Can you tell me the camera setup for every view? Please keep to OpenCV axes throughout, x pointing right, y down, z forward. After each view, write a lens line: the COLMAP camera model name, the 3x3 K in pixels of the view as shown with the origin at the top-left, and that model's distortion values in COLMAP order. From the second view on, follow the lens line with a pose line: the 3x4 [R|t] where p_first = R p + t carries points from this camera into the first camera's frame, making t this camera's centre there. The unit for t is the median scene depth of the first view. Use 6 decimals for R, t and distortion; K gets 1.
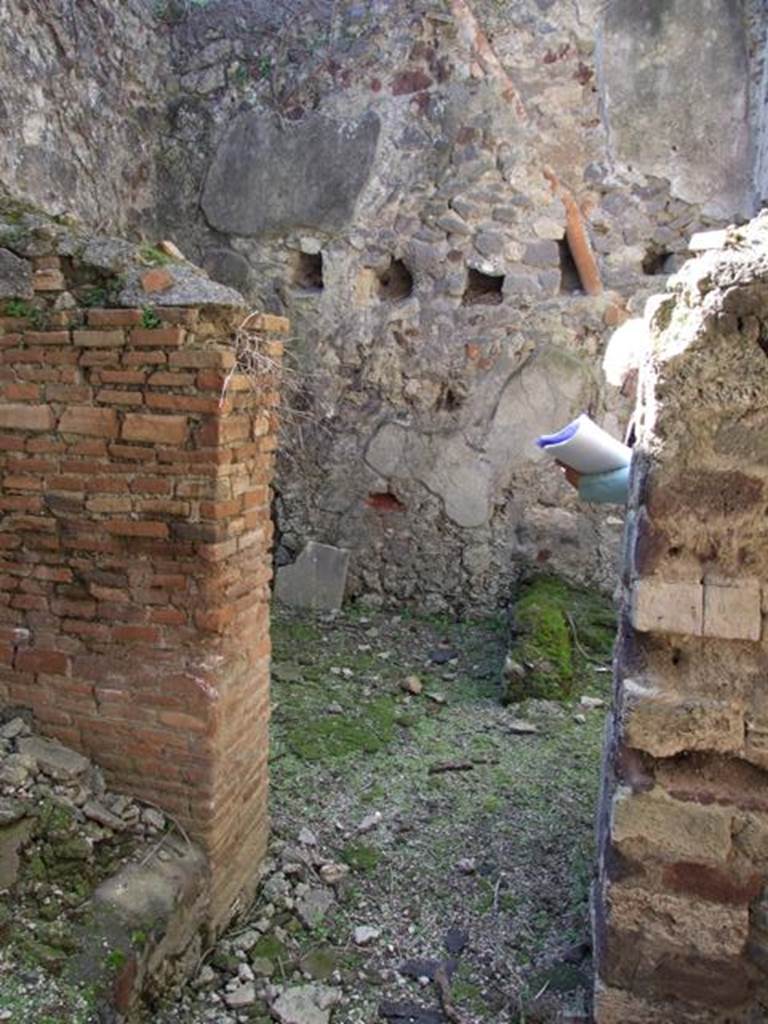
lens RADIAL K [[800.5, 0, 384.0], [0, 800.5, 512.0], [0, 0, 1]] dist [-0.063096, 0.057461]
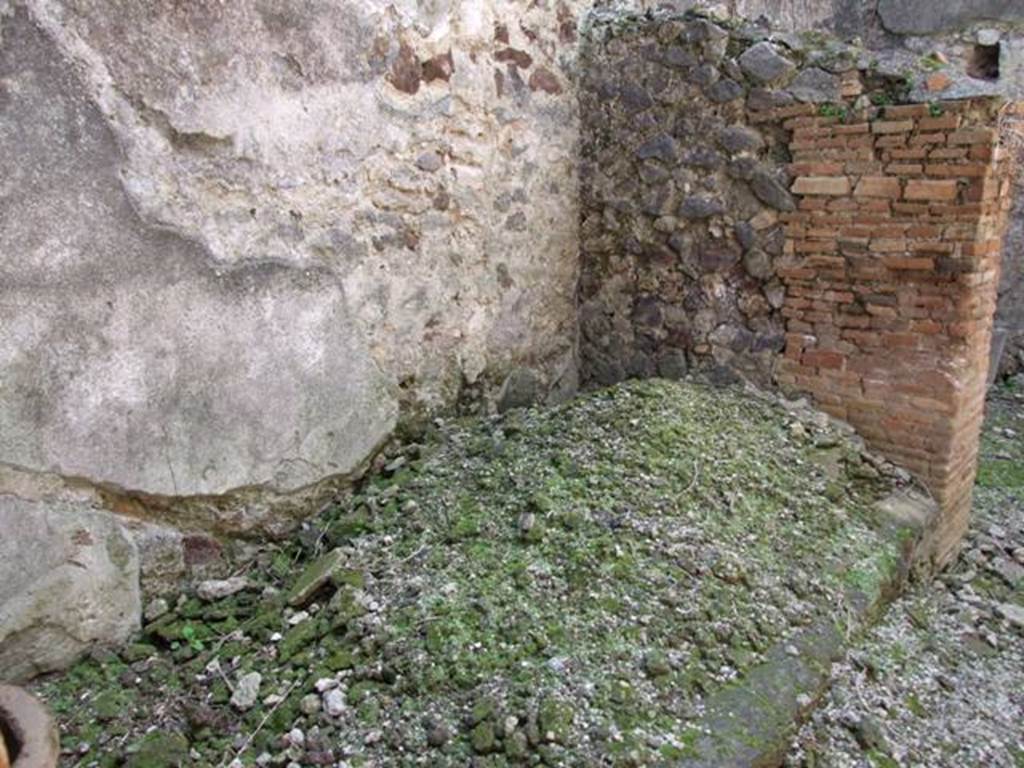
lens RADIAL K [[826.0, 0, 564.3], [0, 826.0, 382.2], [0, 0, 1]] dist [-0.053846, 0.056481]
pose [[0.890500, 0.065594, -0.450231, -0.083035], [-0.035644, 0.996570, 0.074691, 0.063936], [0.453585, -0.050464, 0.889783, -0.255624]]
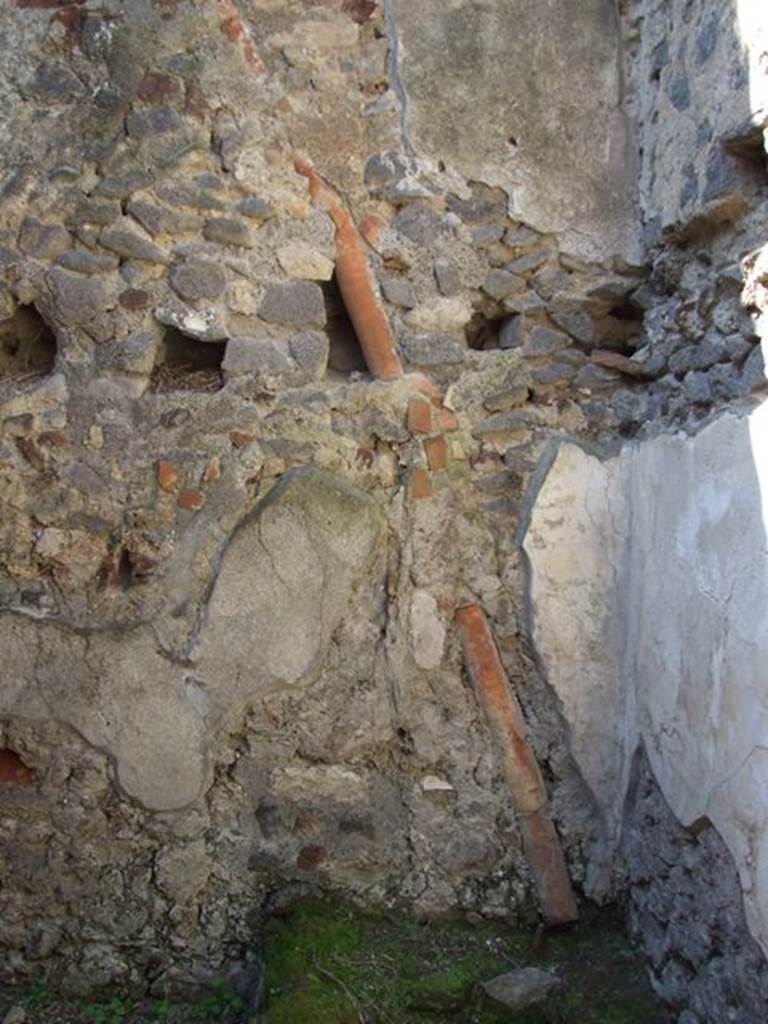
lens RADIAL K [[868.1, 0, 369.7], [0, 868.1, 493.8], [0, 0, 1]] dist [-0.075532, 0.090881]
pose [[0.965623, 0.005689, 0.259885, 0.097632], [0.034628, 0.988036, -0.150289, -0.105883], [-0.257630, 0.154121, 0.953873, 0.449282]]
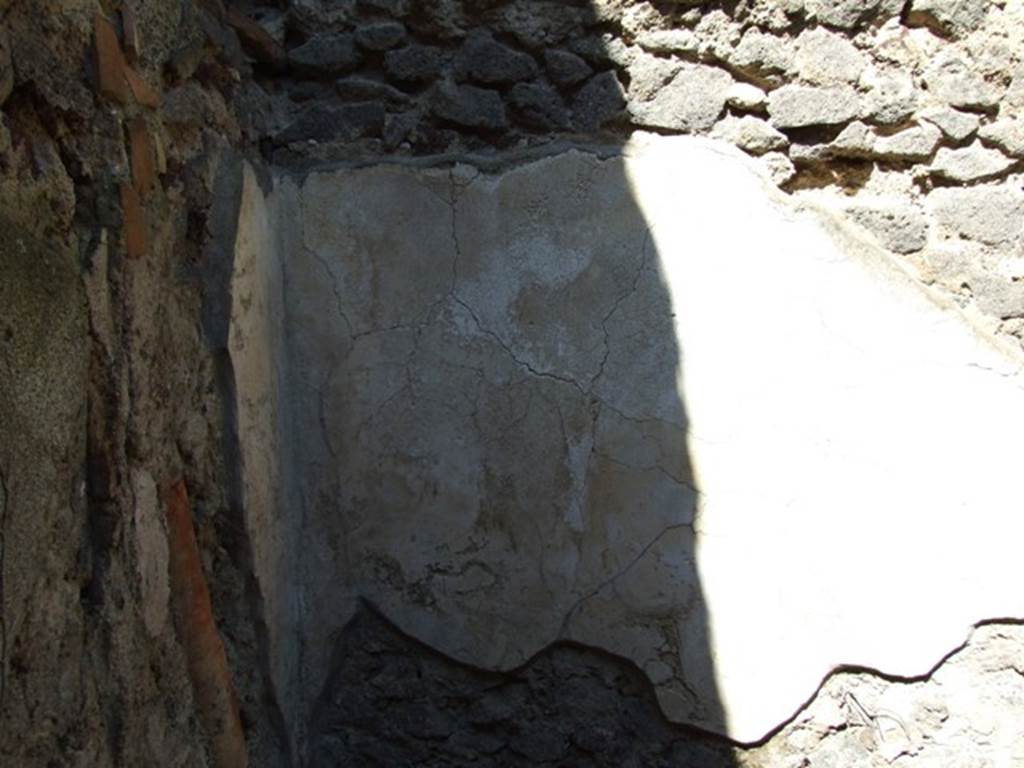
lens RADIAL K [[913.3, 0, 513.9], [0, 913.3, 374.4], [0, 0, 1]] dist [-0.034057, 0.011886]
pose [[-0.150694, -0.116778, 0.981659, -0.000165], [0.158648, 0.977272, 0.140610, -0.181094], [-0.975768, 0.176927, -0.128742, 0.962388]]
